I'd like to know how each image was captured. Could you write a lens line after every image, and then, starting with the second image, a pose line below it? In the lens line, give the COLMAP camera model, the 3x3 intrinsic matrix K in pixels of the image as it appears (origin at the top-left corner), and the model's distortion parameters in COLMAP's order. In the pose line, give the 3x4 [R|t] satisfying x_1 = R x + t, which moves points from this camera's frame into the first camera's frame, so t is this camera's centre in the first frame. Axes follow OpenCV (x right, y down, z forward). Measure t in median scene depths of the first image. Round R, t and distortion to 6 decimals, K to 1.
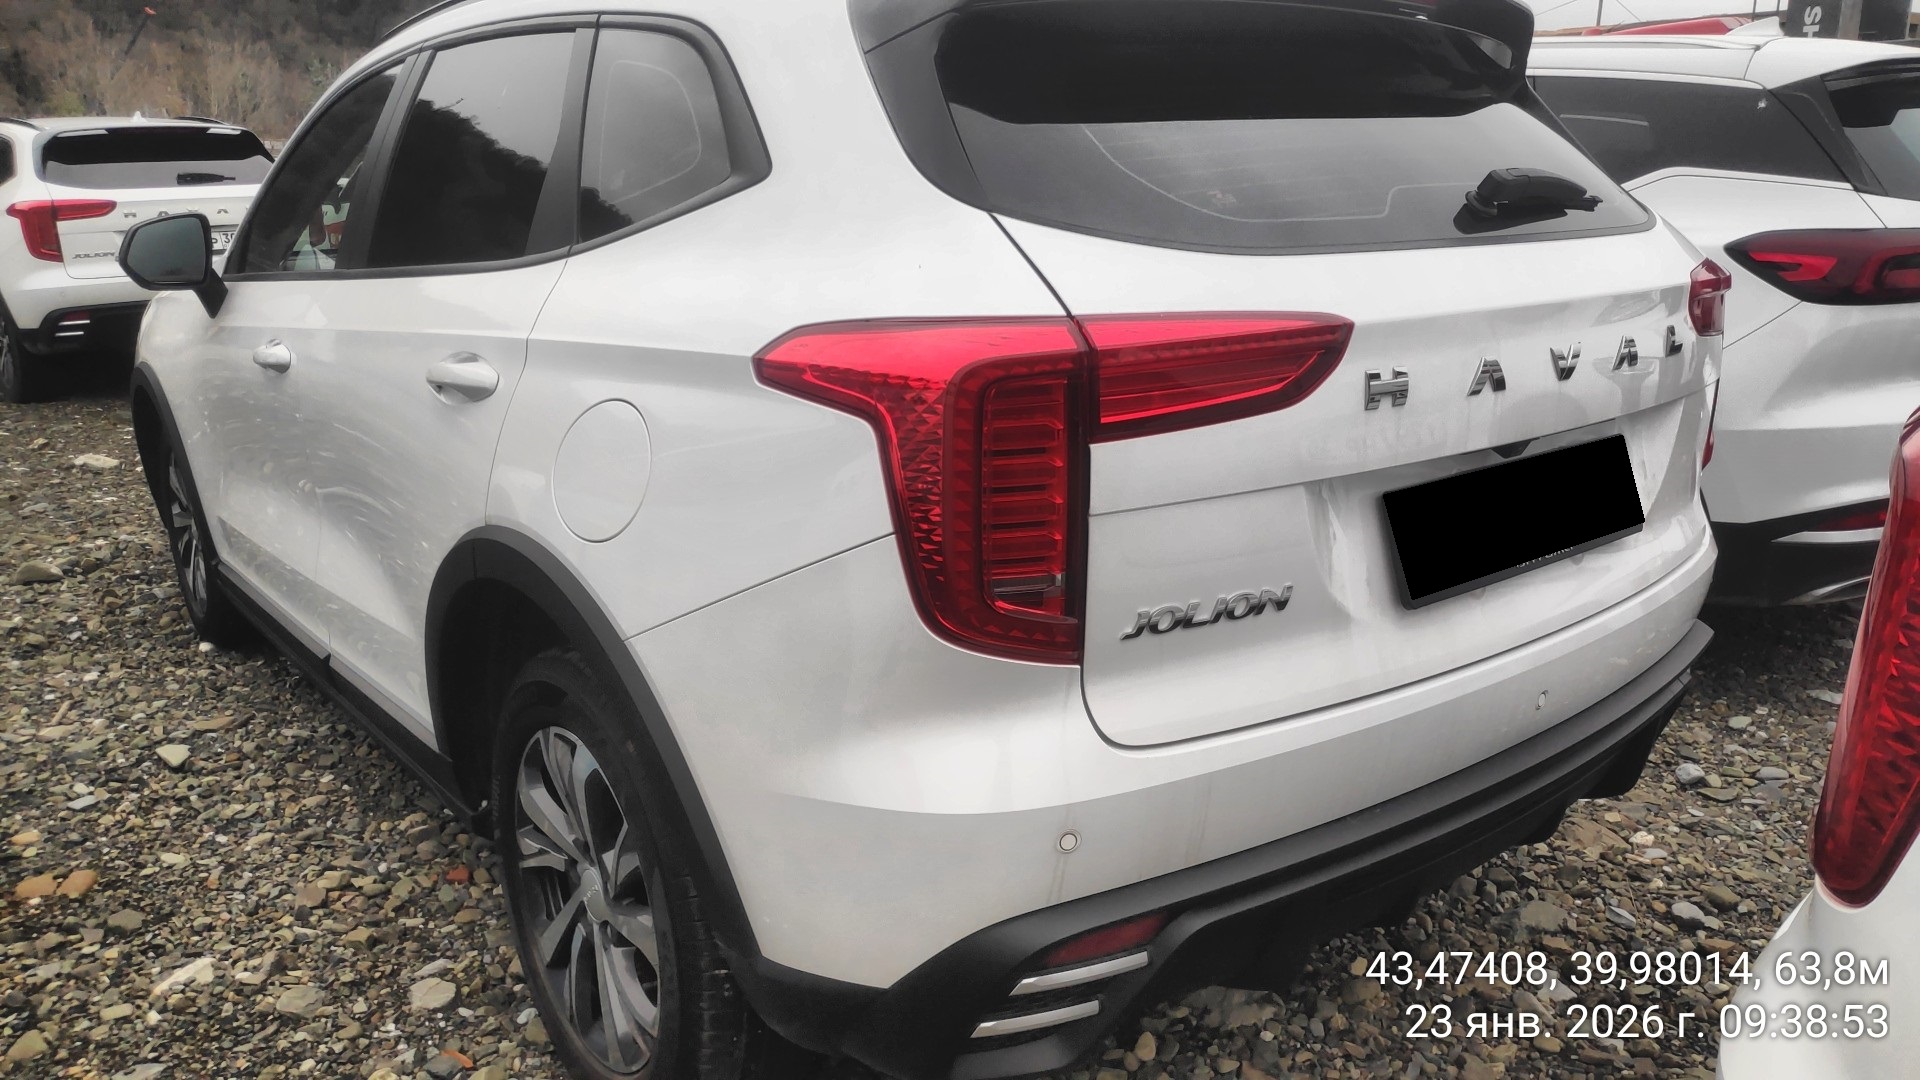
lens RADIAL K [[1435.8, 0, 960.0], [0, 1435.8, 540.0], [0, 0, 1]] dist [0.081740, -0.124500]
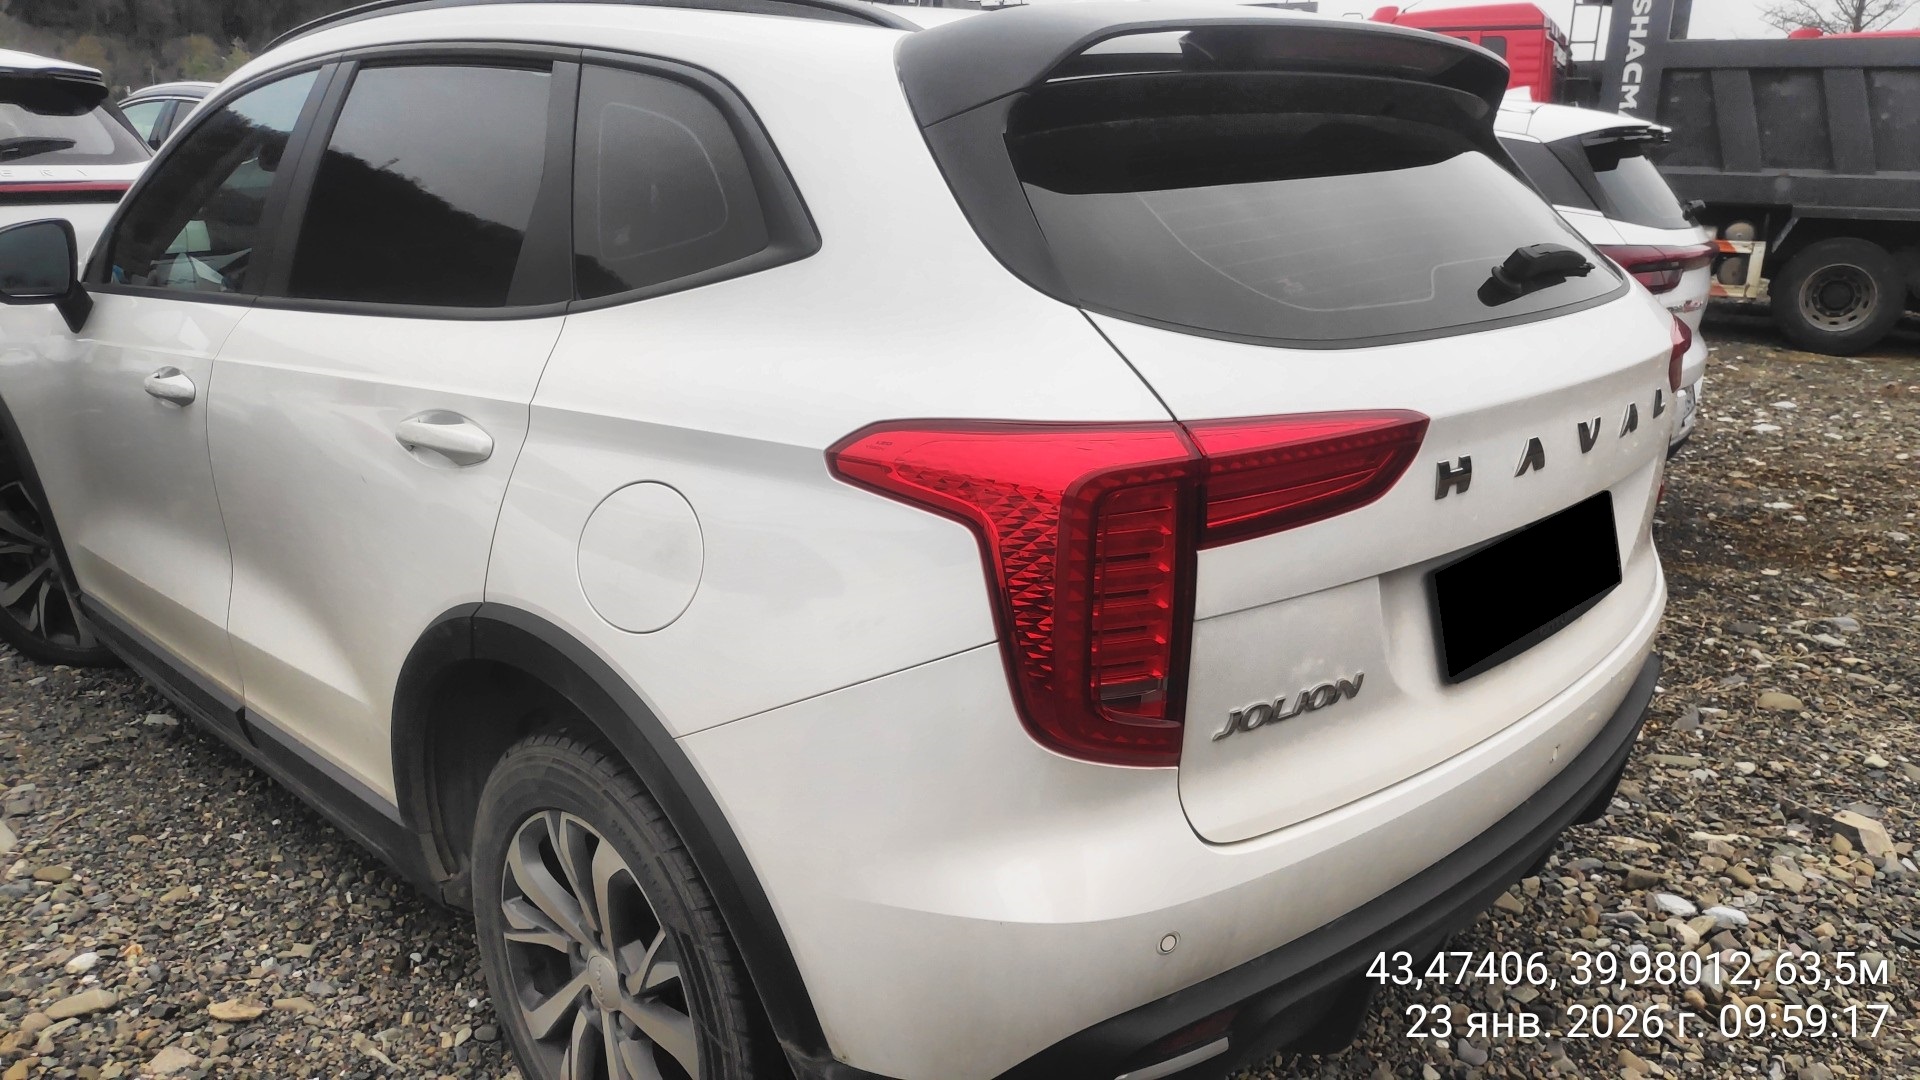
lens RADIAL K [[1435.8, 0, 960.0], [0, 1435.8, 540.0], [0, 0, 1]] dist [0.081740, -0.124500]
pose [[0.990742, -0.014161, 0.135015, -0.192950], [0.009975, 0.999450, 0.031633, -0.099840], [-0.135388, -0.029993, 0.990339, 0.033922]]
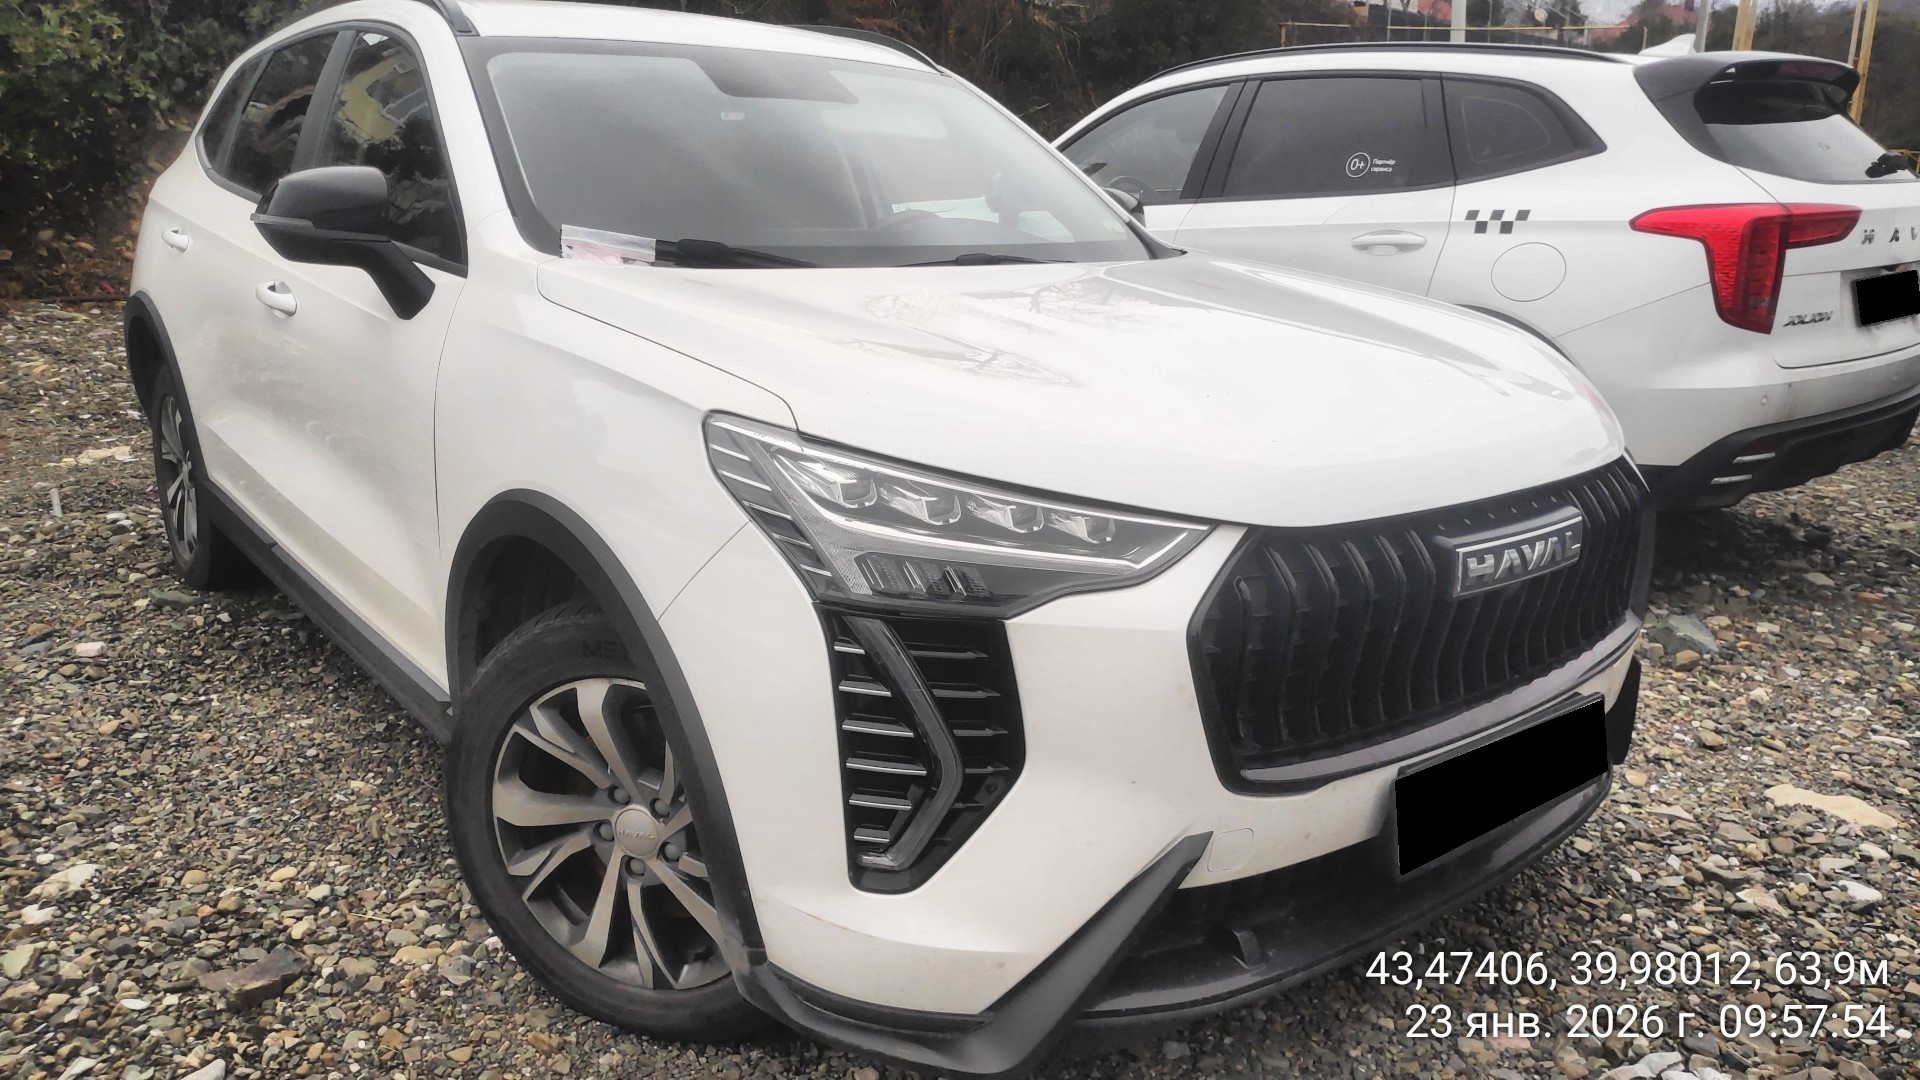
lens RADIAL K [[1395.1, 0, 960.0], [0, 1395.1, 540.0], [0, 0, 1]] dist [0.034895, -0.039690]
pose [[0.999272, 0.003061, 0.038031, -1.476623], [-0.004179, 0.999560, 0.029366, 0.385166], [-0.037924, -0.029503, 0.998845, -1.524322]]
